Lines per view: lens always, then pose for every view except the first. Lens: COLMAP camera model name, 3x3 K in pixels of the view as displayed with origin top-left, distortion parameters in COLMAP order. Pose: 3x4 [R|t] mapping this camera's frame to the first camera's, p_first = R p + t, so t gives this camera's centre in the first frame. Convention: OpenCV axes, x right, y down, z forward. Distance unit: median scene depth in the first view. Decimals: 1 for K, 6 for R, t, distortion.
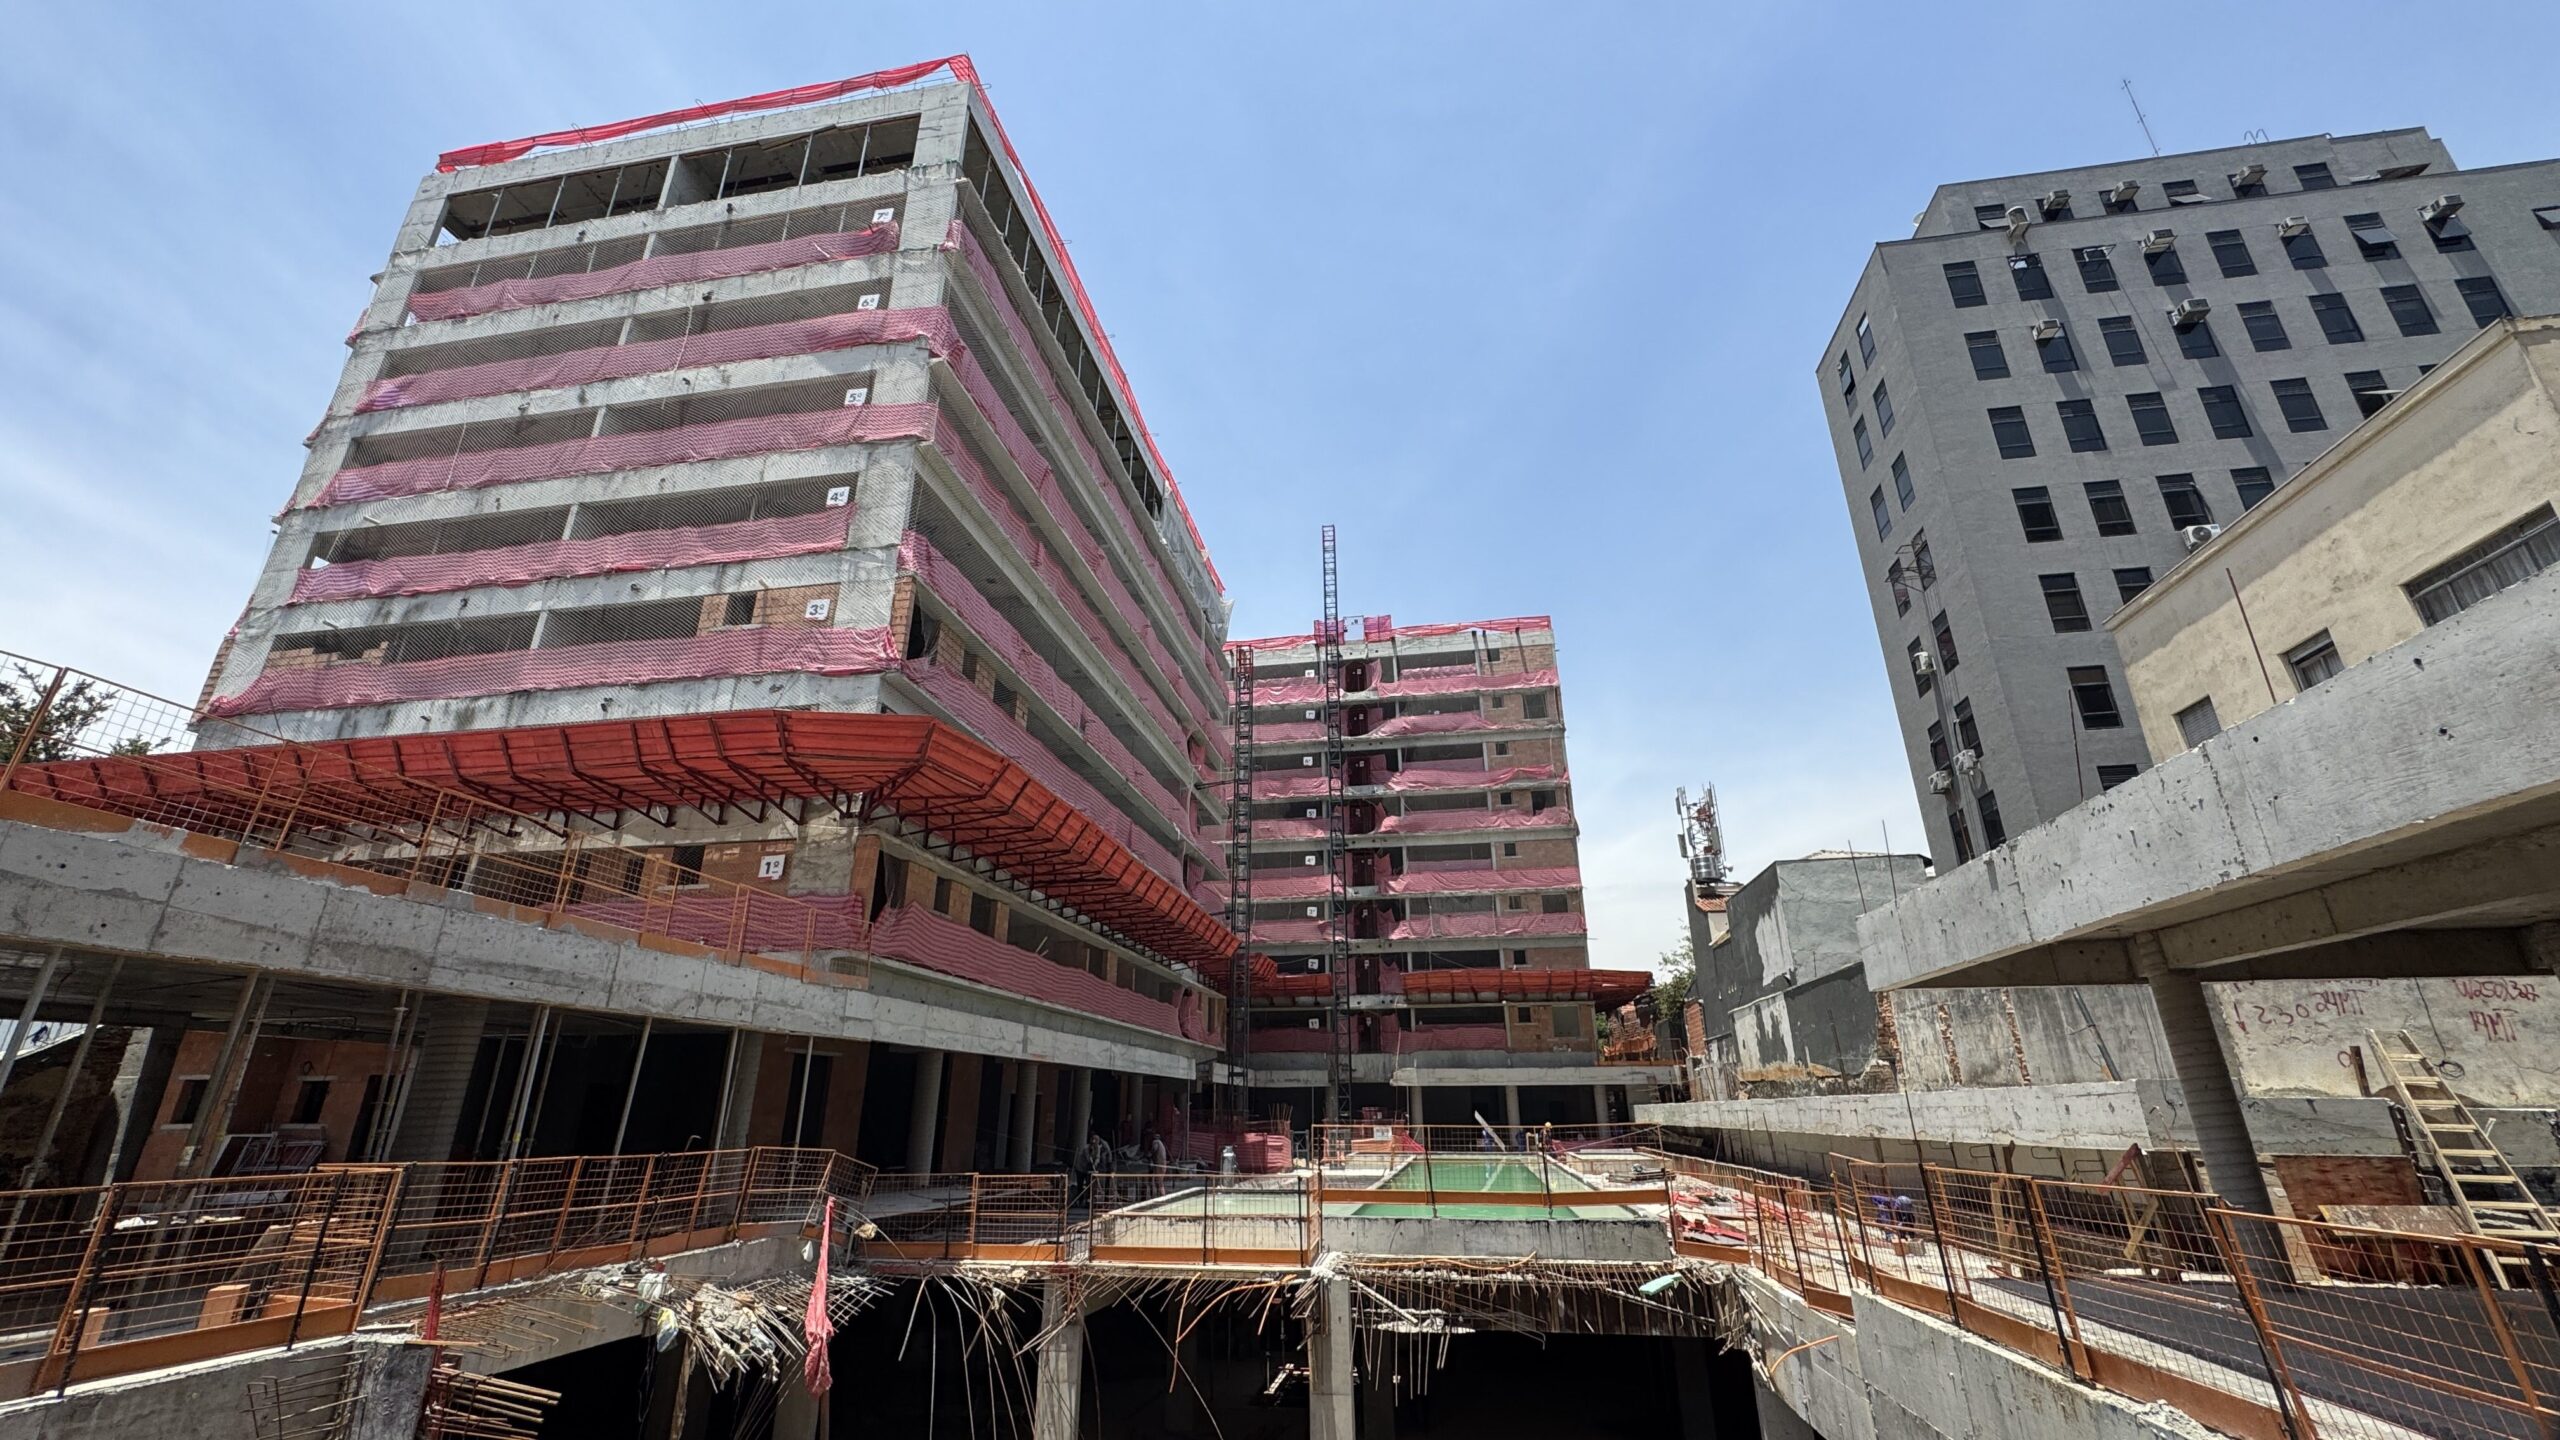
lens RADIAL K [[1013.8, 0, 1278.2], [0, 1013.8, 722.0], [0, 0, 1]] dist [0.000281, 0.000019]
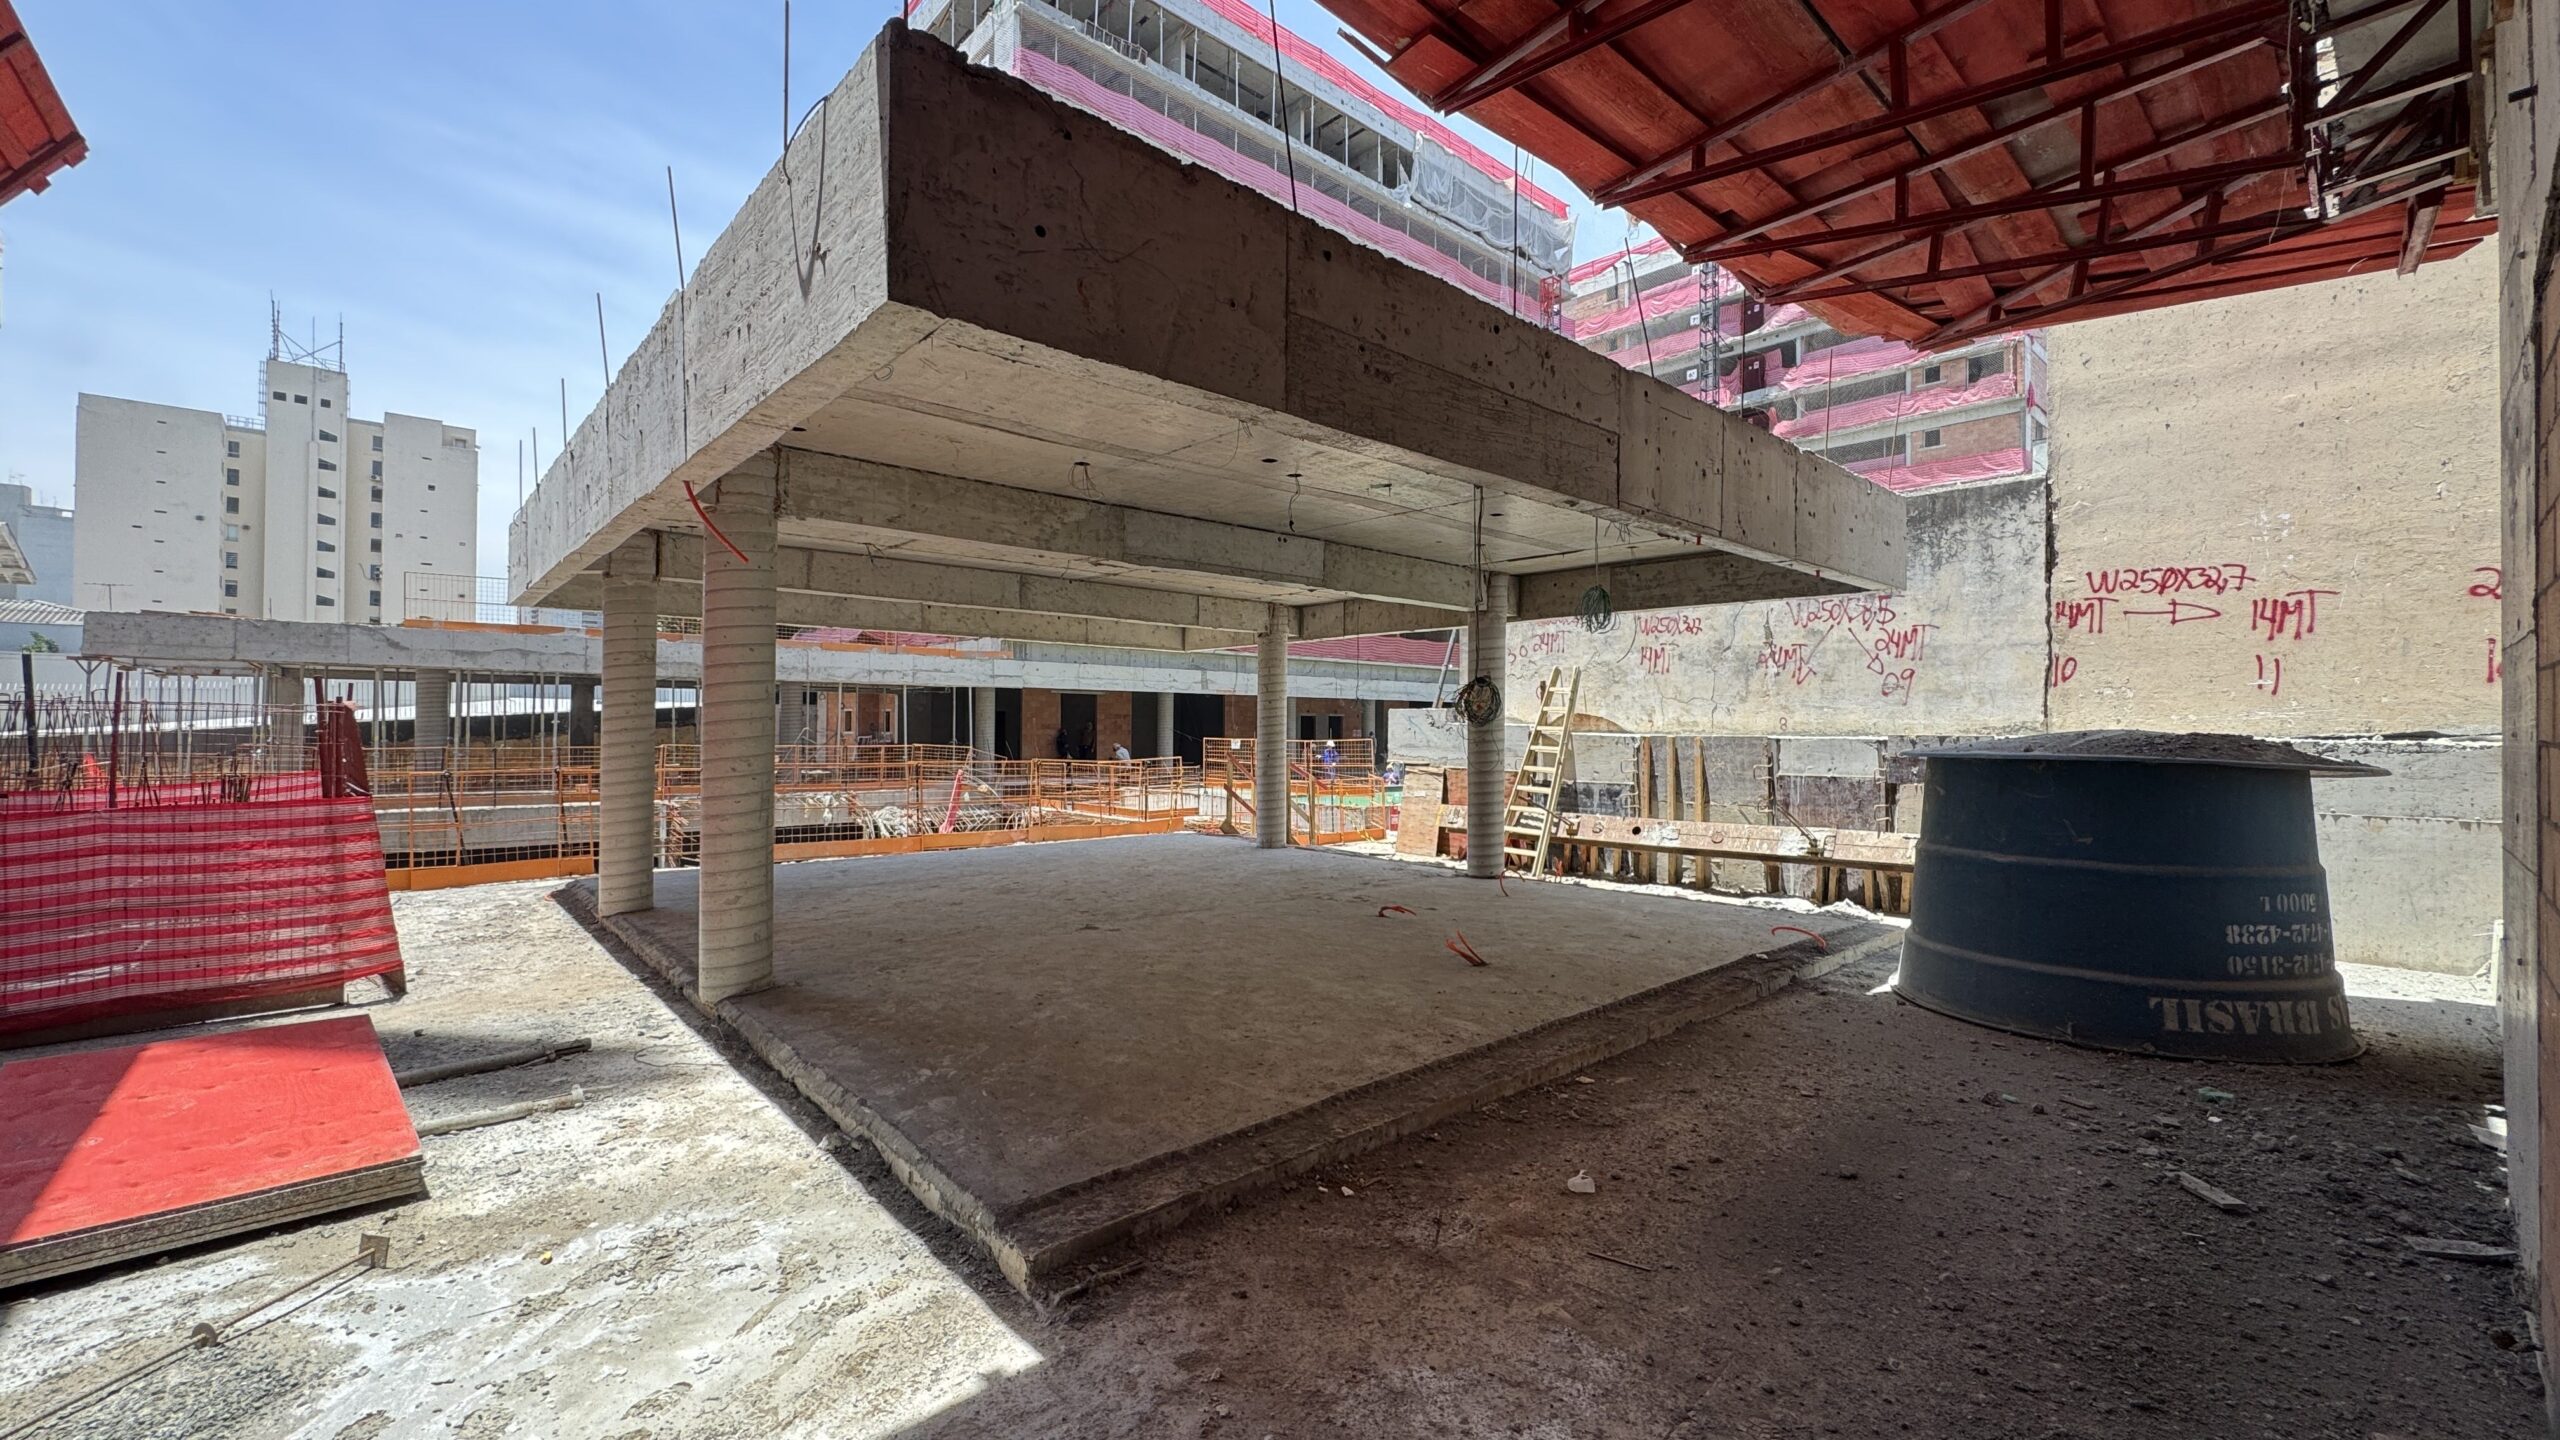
lens RADIAL K [[1013.8, 0, 1281.8], [0, 1013.8, 720.6], [0, 0, 1]] dist [0.000281, 0.000019]
pose [[0.786300, 0.001733, -0.617842, 0.319219], [0.215111, 0.936662, 0.276389, -0.001832], [0.579189, -0.350230, 0.736125, 0.000077]]
